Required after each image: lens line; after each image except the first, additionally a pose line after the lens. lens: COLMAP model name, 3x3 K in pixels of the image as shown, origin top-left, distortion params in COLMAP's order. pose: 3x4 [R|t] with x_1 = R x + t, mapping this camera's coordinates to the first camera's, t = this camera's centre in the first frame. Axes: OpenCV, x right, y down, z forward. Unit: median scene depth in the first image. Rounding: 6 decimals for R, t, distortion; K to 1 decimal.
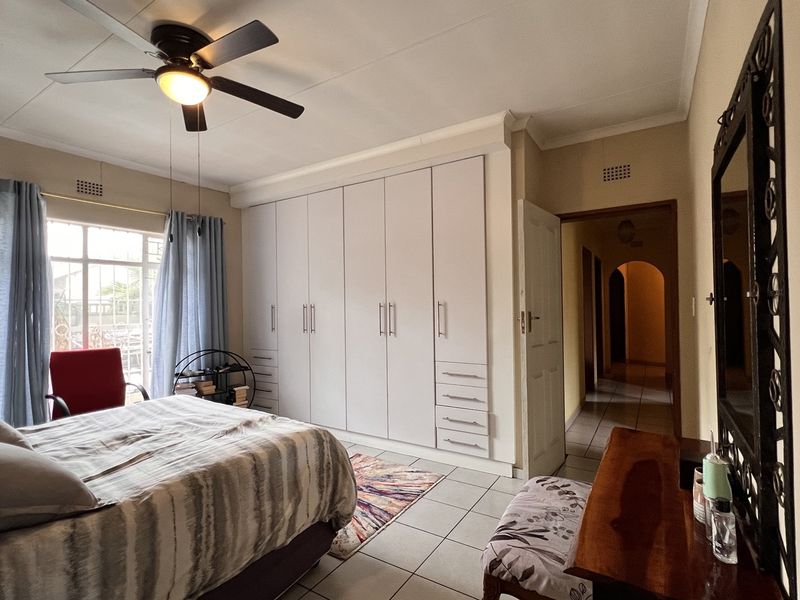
lens RADIAL K [[403.8, 0, 397.3], [0, 403.8, 302.3], [0, 0, 1]] dist [-0.002162, 0.000104]
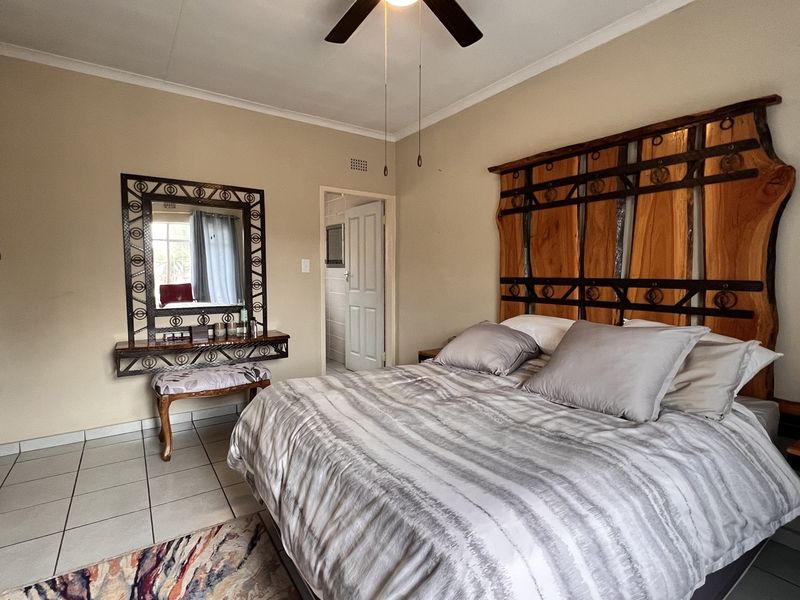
lens RADIAL K [[403.8, 0, 397.3], [0, 403.8, 302.3], [0, 0, 1]] dist [-0.002162, 0.000104]
pose [[-0.918995, -0.018758, 0.393822, -0.596618], [0.006343, 0.998035, 0.062338, 0.043702], [-0.394218, 0.059786, -0.917070, 1.249541]]
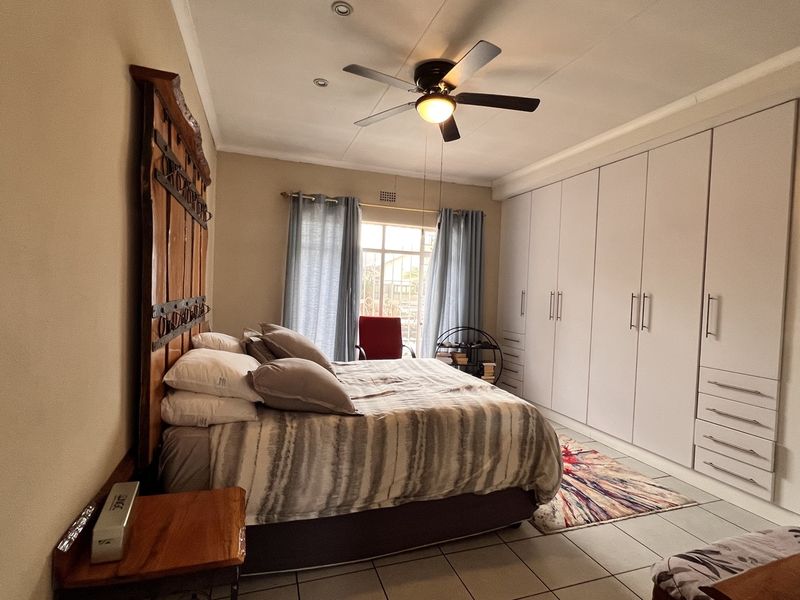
lens RADIAL K [[403.8, 0, 397.3], [0, 403.8, 302.3], [0, 0, 1]] dist [-0.002162, 0.000104]
pose [[0.784149, 0.062239, -0.617444, 0.127255], [-0.044011, 0.998030, 0.044709, 0.006337], [0.619010, -0.007884, 0.785343, -0.038112]]
